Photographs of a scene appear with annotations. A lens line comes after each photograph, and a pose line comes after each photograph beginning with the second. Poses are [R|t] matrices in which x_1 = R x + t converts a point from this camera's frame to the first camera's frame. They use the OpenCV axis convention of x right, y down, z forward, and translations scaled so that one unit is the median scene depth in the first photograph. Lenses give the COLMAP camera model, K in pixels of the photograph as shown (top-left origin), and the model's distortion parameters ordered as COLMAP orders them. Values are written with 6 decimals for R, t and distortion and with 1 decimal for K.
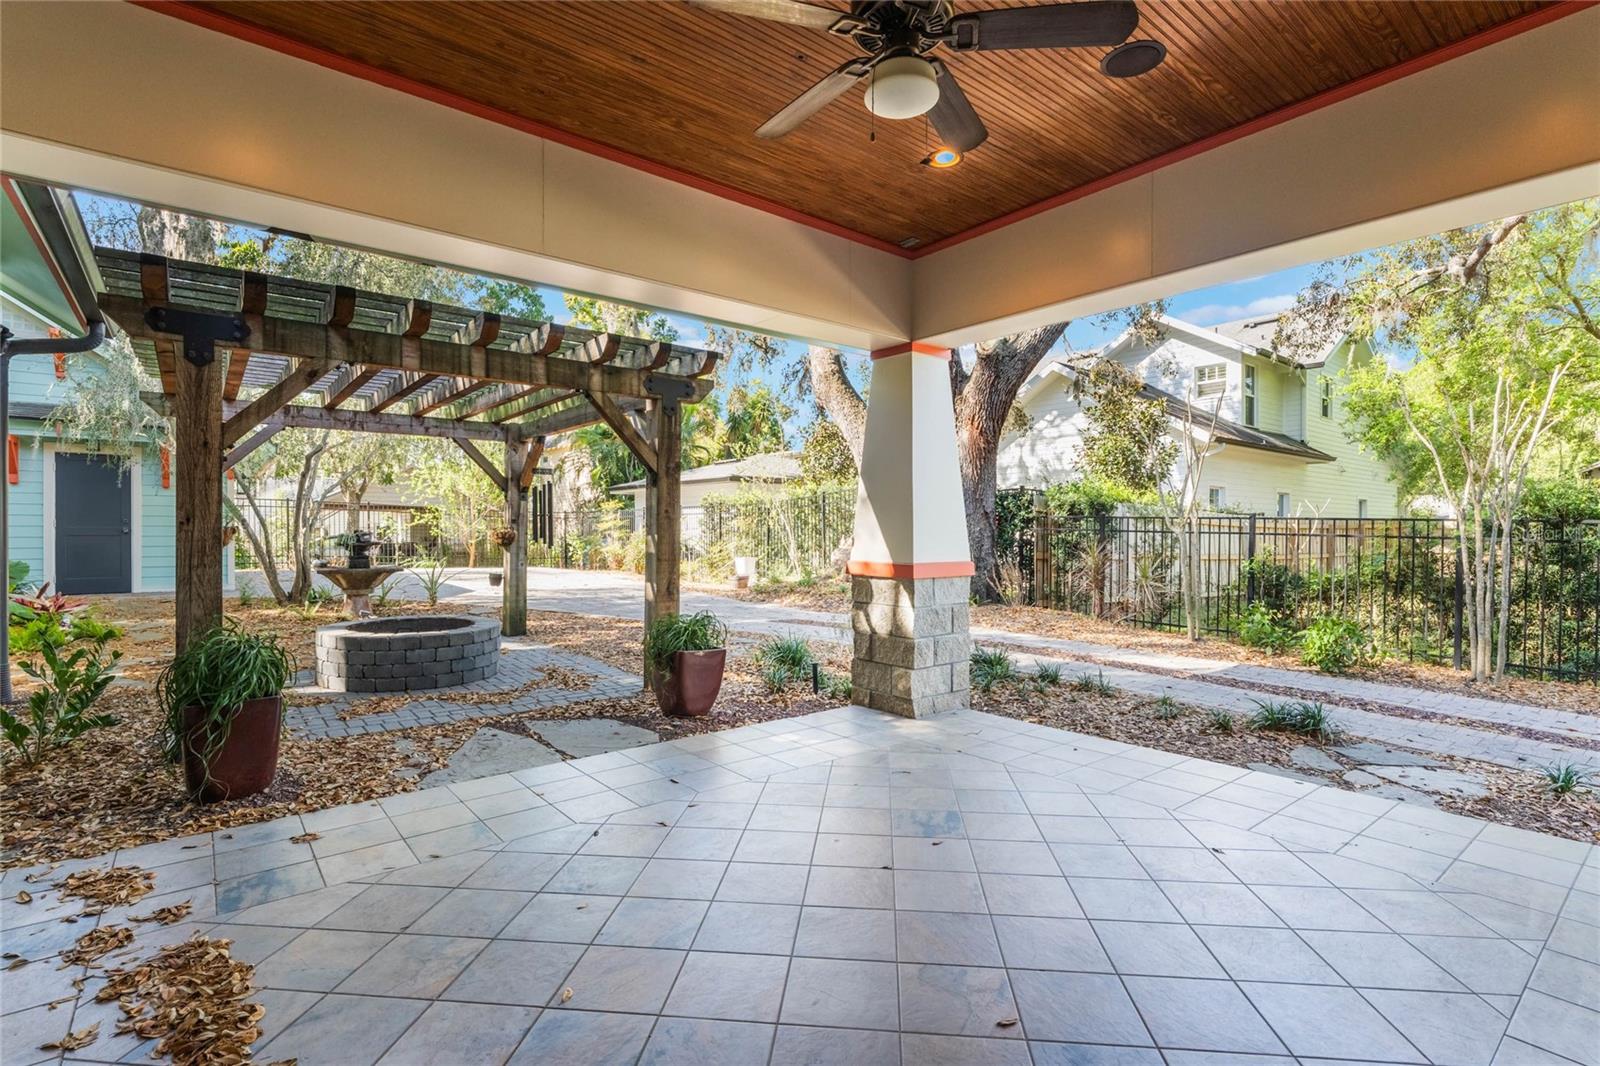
lens RADIAL K [[754.6, 0, 800.2], [0, 754.6, 533.8], [0, 0, 1]] dist [0.001658, -0.000294]
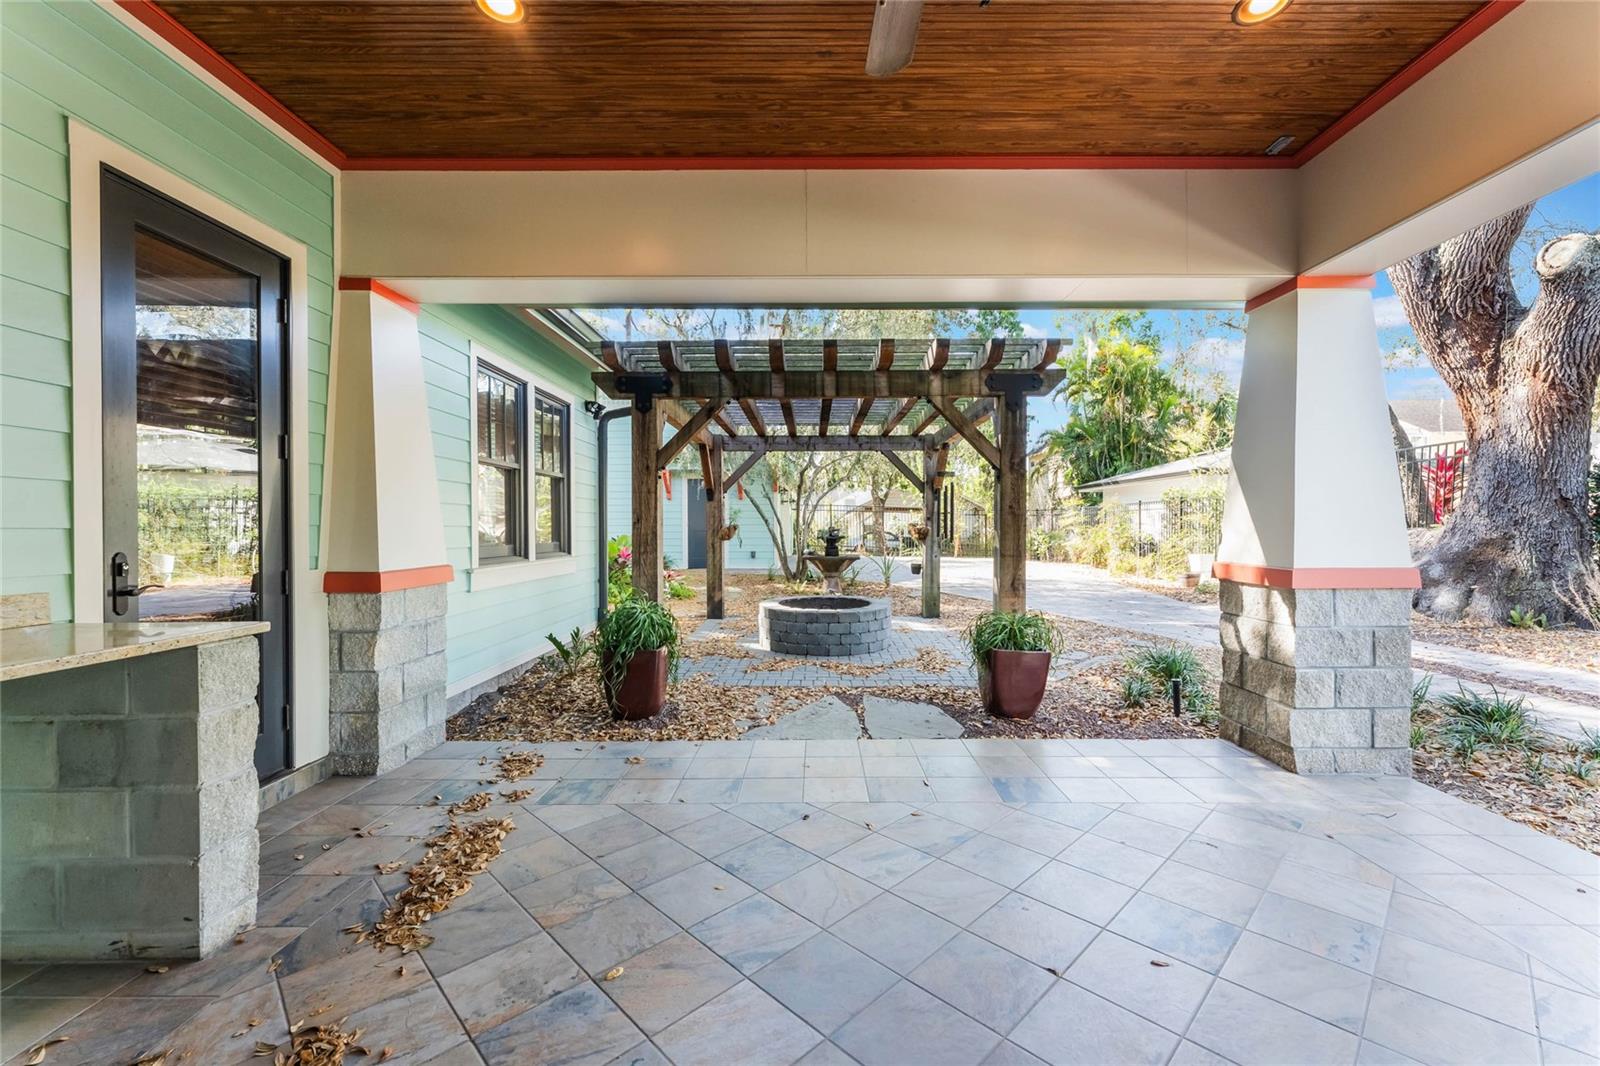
lens RADIAL K [[654.0, 0, 802.9], [0, 654.0, 530.6], [0, 0, 1]] dist [0.002143, -0.000196]
pose [[0.779687, -0.000683, -0.626169, 0.168099], [0.002098, 0.999997, 0.001521, -0.000271], [0.626165, -0.002500, 0.779686, 0.169611]]
